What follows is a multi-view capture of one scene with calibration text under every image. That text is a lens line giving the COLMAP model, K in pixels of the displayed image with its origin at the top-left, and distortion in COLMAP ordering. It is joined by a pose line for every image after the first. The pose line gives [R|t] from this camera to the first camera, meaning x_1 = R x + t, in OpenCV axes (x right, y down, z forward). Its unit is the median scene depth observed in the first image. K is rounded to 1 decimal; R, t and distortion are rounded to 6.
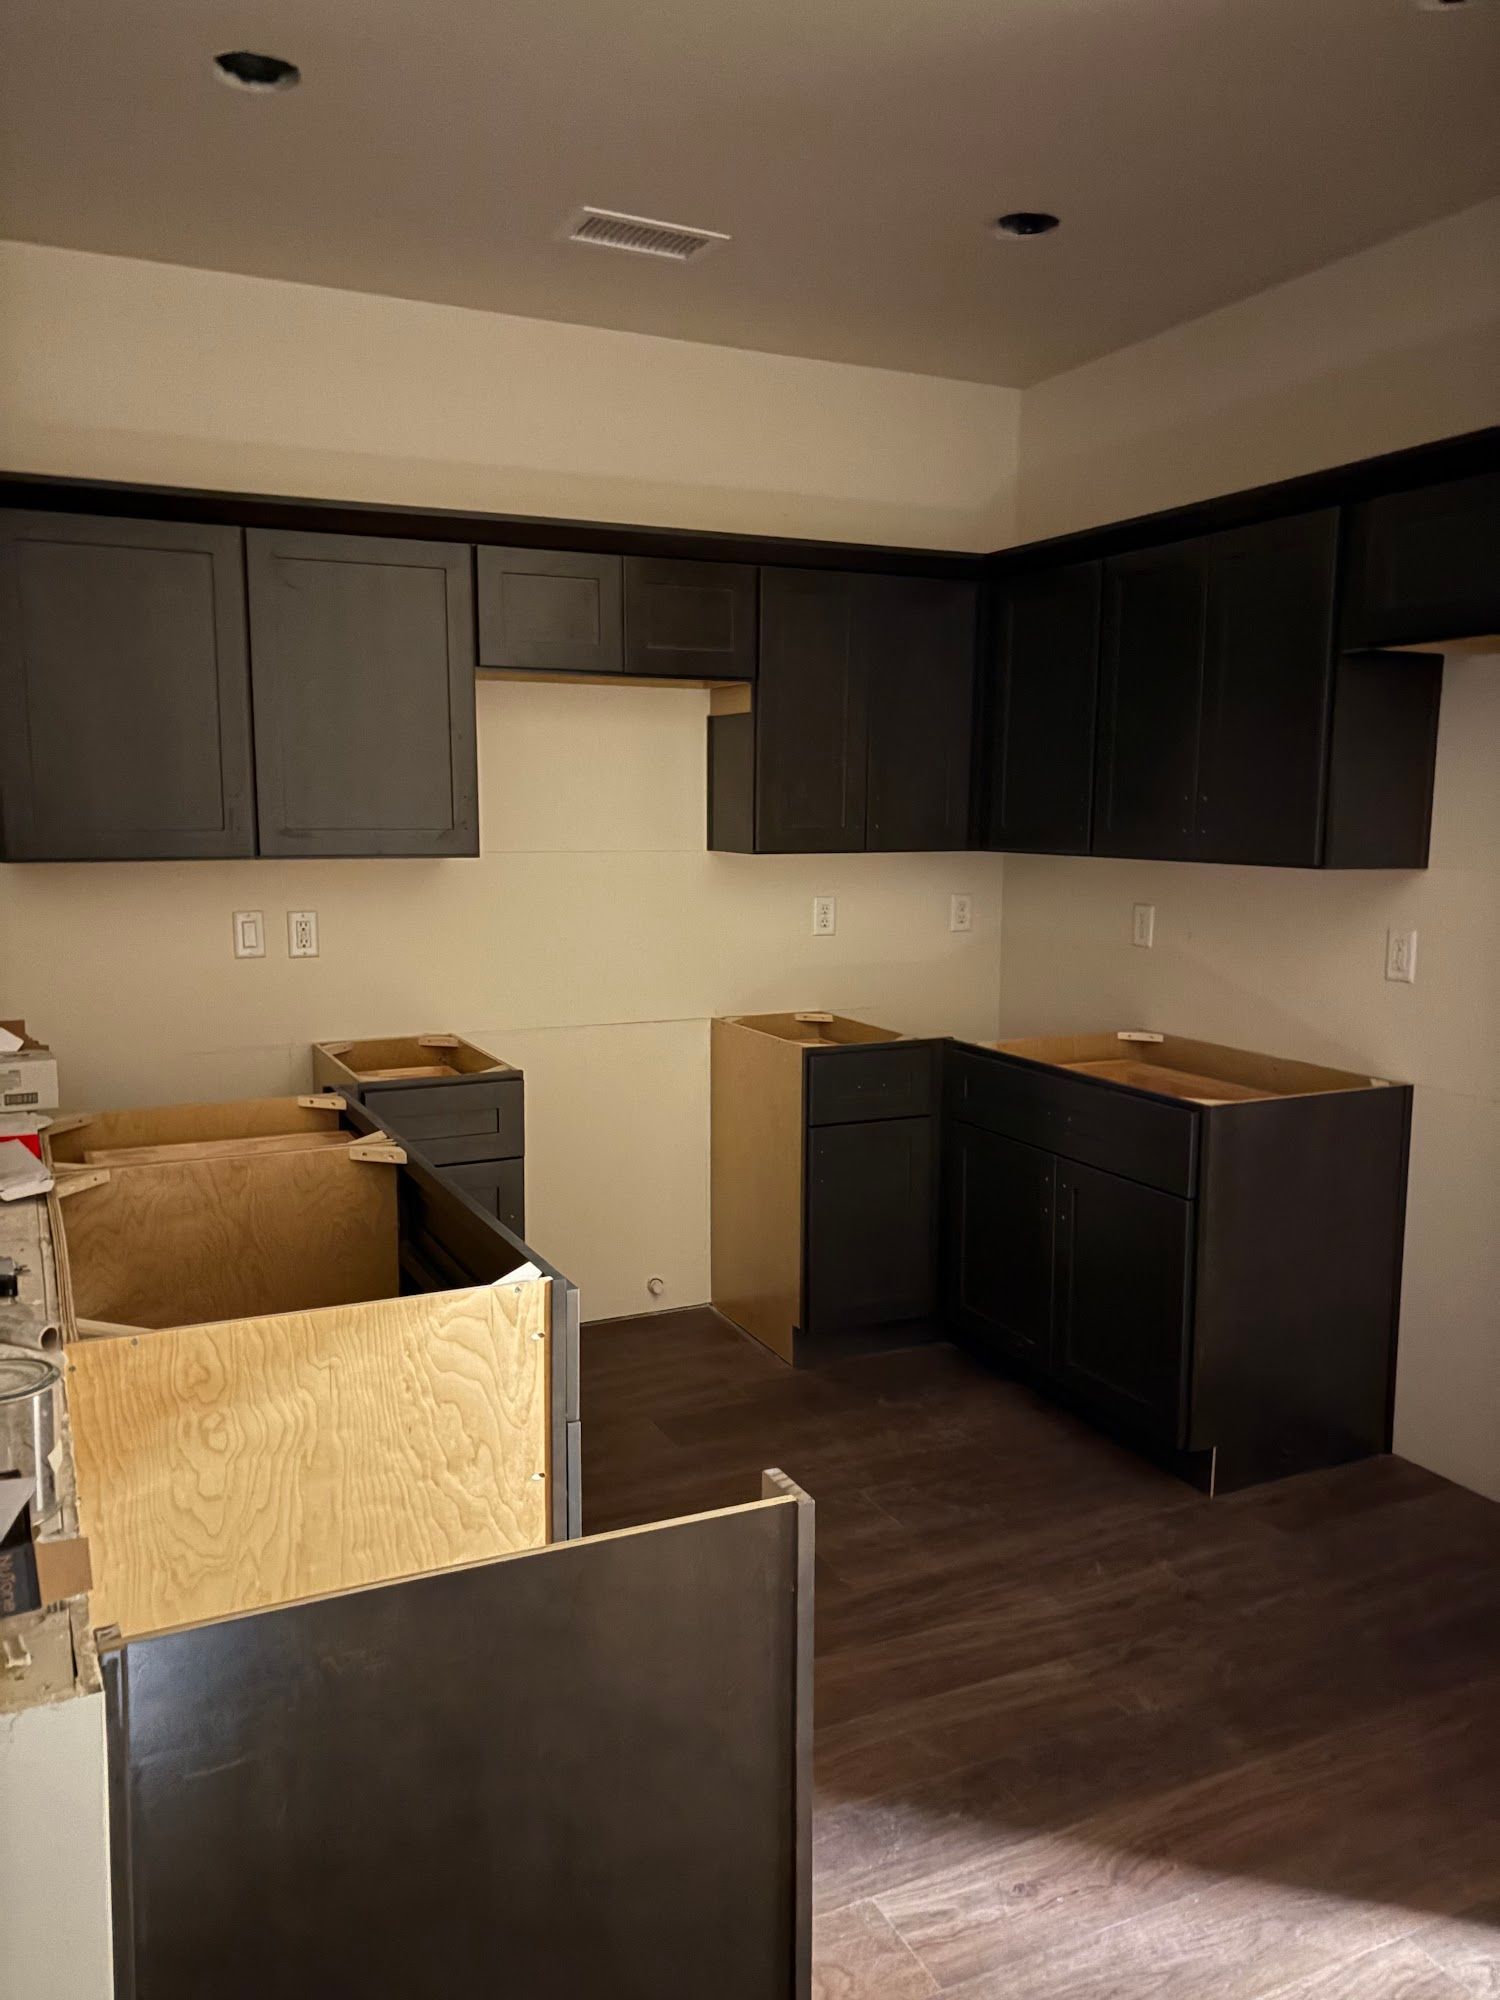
lens RADIAL K [[1526.8, 0, 752.0], [0, 1526.8, 1003.8], [0, 0, 1]] dist [0.028380, -0.019861]
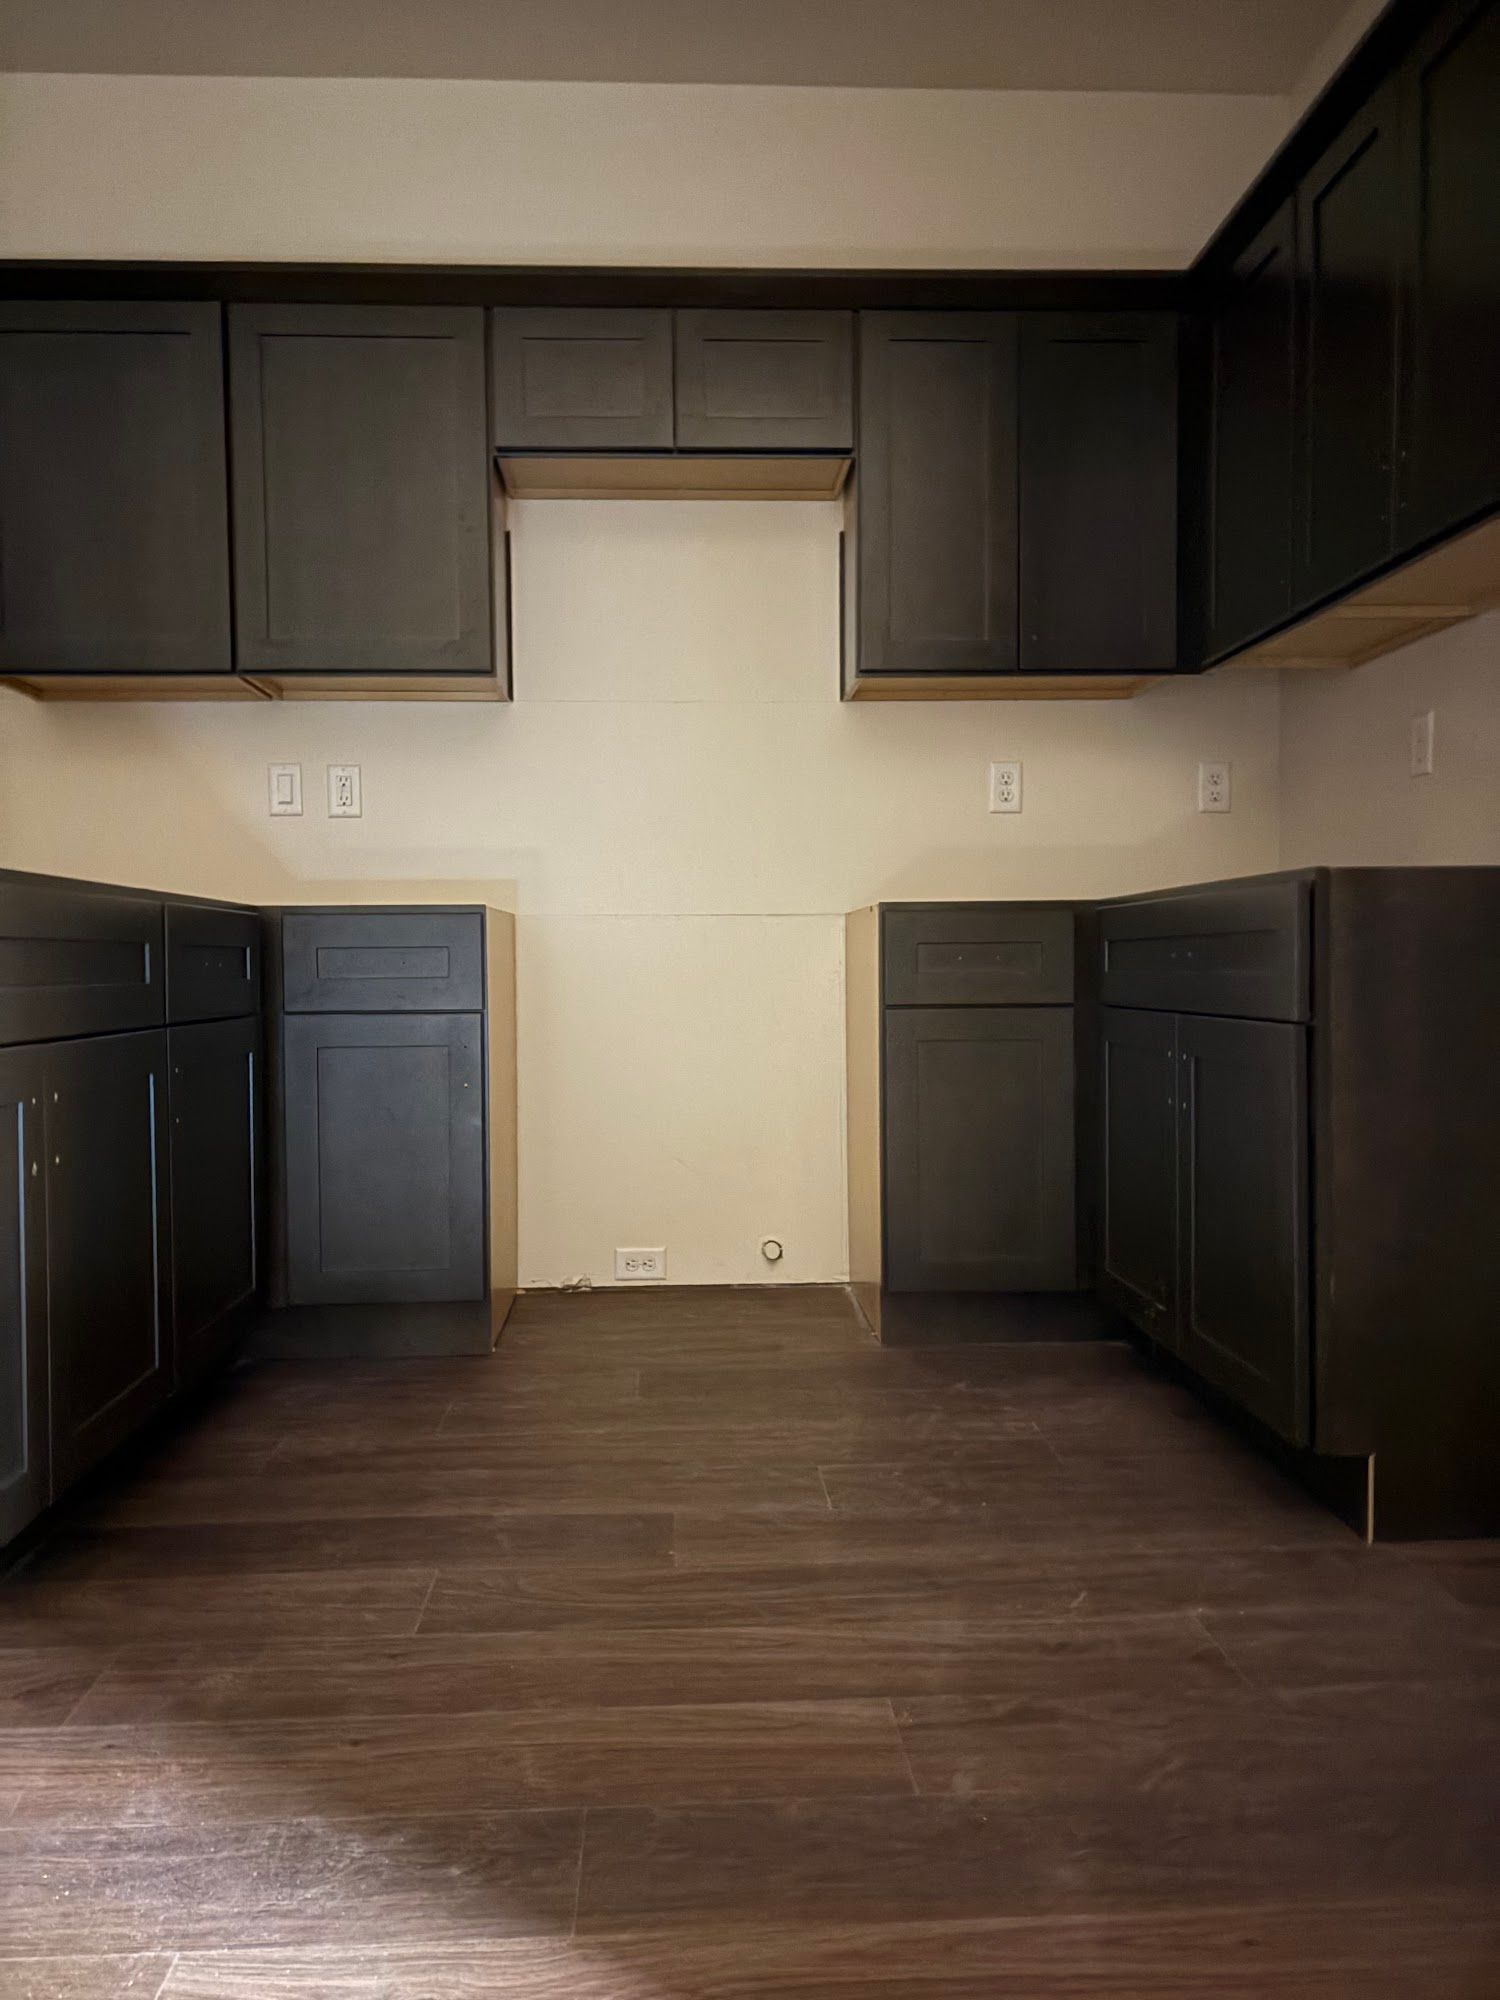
lens RADIAL K [[1526.8, 0, 743.7], [0, 1526.8, 1007.7], [0, 0, 1]] dist [0.028380, -0.019861]
pose [[0.921292, -0.002584, -0.388863, 0.312602], [-0.037117, 0.994828, -0.094547, 0.182626], [0.387096, 0.101539, 0.916431, 0.341624]]
